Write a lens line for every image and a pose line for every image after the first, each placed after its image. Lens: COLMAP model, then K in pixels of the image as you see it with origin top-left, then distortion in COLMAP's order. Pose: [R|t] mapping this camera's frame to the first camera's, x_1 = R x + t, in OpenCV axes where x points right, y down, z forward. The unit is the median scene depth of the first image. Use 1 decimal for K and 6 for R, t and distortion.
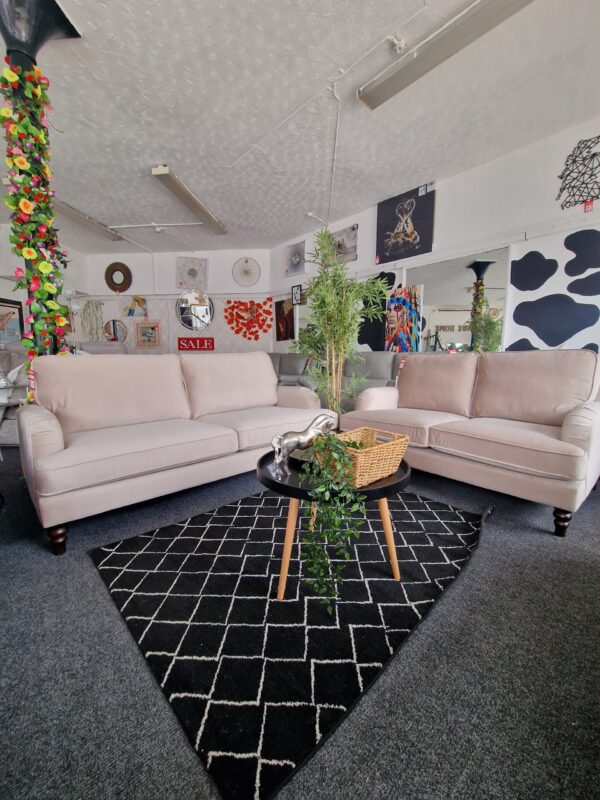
lens RADIAL K [[329.8, 0, 304.8], [0, 329.8, 397.2], [0, 0, 1]] dist [0.002134, -0.000918]
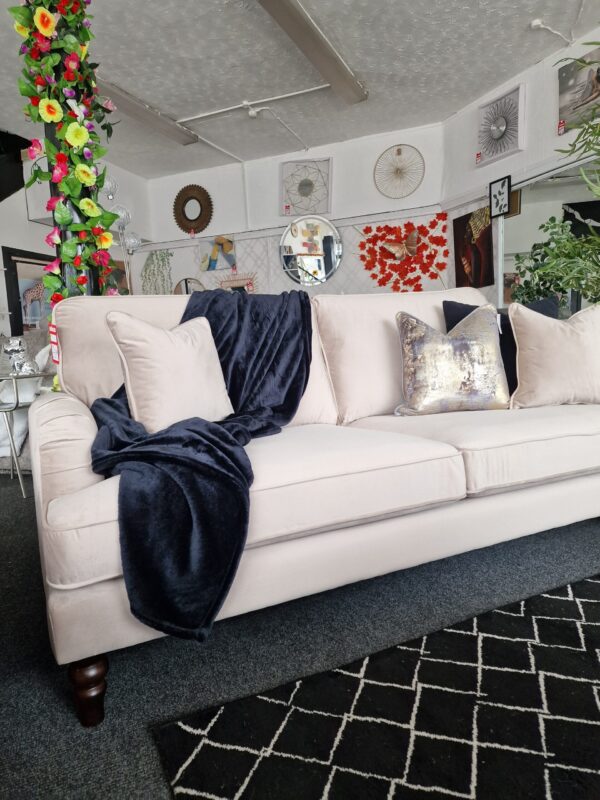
lens RADIAL K [[536.6, 0, 311.1], [0, 536.6, 400.7], [0, 0, 1]] dist [0.072908, -0.055278]
pose [[0.956373, -0.013686, -0.291829, -0.124919], [0.010556, 0.999869, -0.012297, 0.032261], [0.291959, 0.008680, 0.956391, 0.194018]]
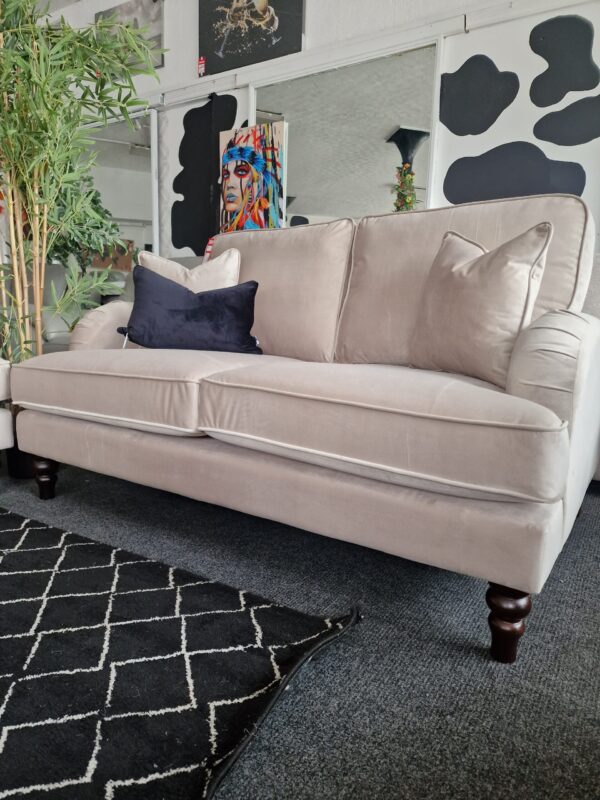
lens RADIAL K [[536.6, 0, 305.5], [0, 536.6, 395.9], [0, 0, 1]] dist [0.072908, -0.055278]
pose [[0.962325, -0.011466, 0.271660, 0.217004], [0.002735, 0.999468, 0.032498, 0.060783], [-0.271888, -0.030531, 0.961844, 0.263325]]
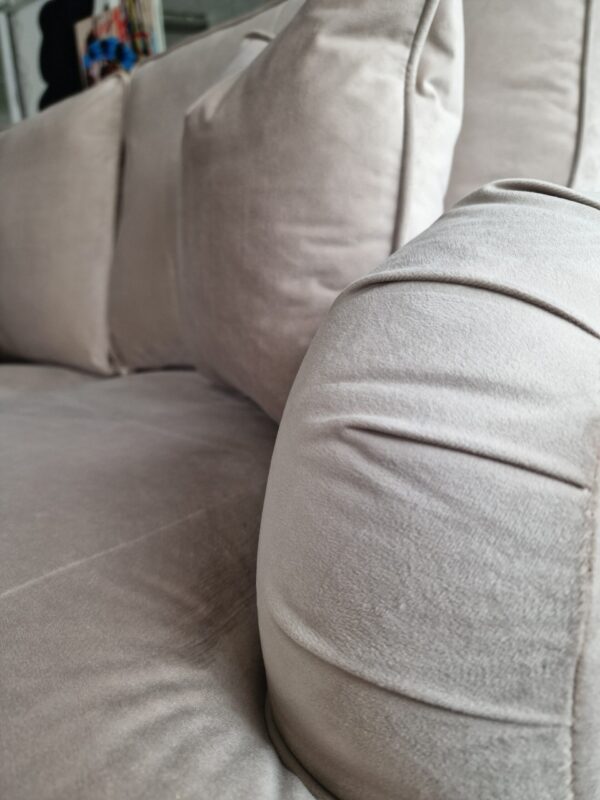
lens RADIAL K [[536.6, 0, 305.6], [0, 536.6, 380.1], [0, 0, 1]] dist [0.072908, -0.055278]
pose [[0.963094, -0.129851, 0.235772, 0.441136], [0.108683, 0.988962, 0.100712, 0.031657], [-0.246247, -0.071371, 0.966576, 0.508774]]
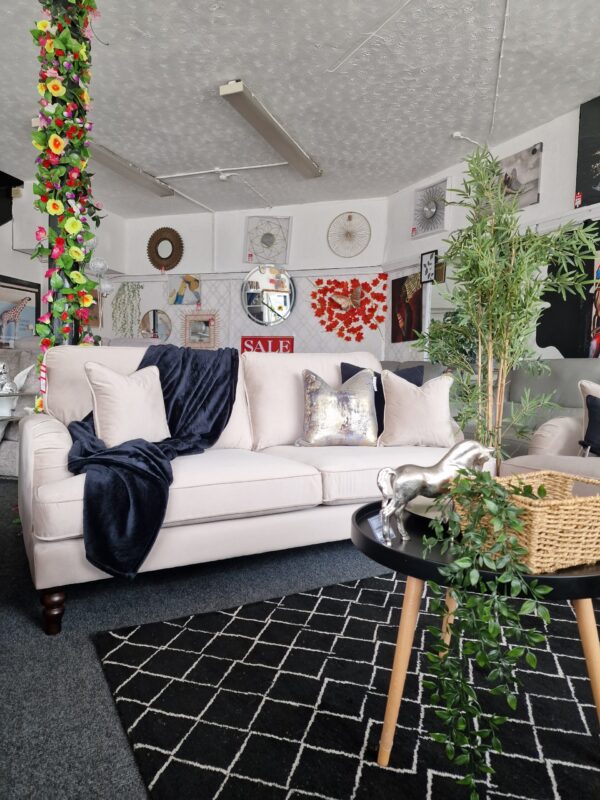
lens RADIAL K [[536.6, 0, 303.5], [0, 536.6, 392.7], [0, 0, 1]] dist [0.072908, -0.055278]
pose [[0.969642, 0.032321, -0.242383, 0.000137], [-0.053300, 0.995328, -0.080503, 0.026578], [0.238649, 0.090978, 0.966835, 0.004179]]
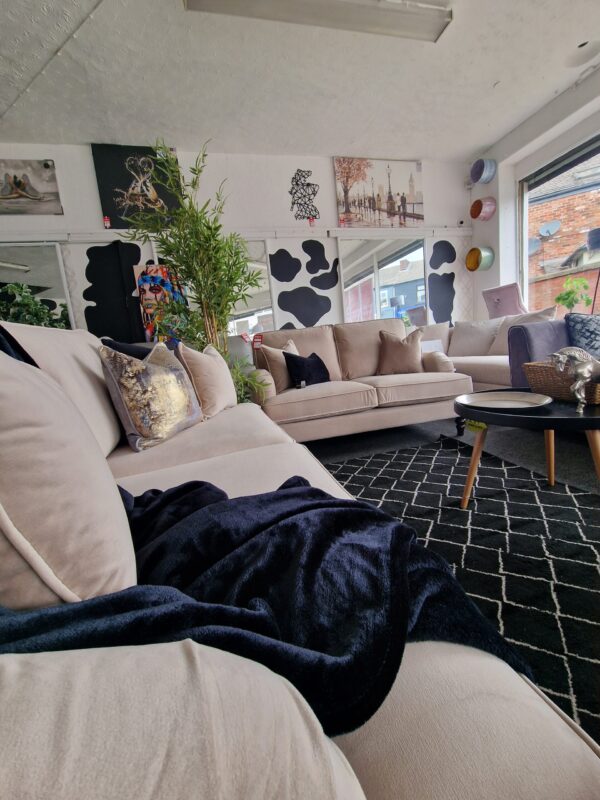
lens RADIAL K [[329.8, 0, 300.0], [0, 329.8, 398.0], [0, 0, 1]] dist [0.002134, -0.000918]
pose [[0.465527, -0.176373, 0.867281, -0.444685], [0.201801, 0.975281, 0.090017, -0.012530], [-0.861720, 0.133113, 0.489612, 0.473361]]
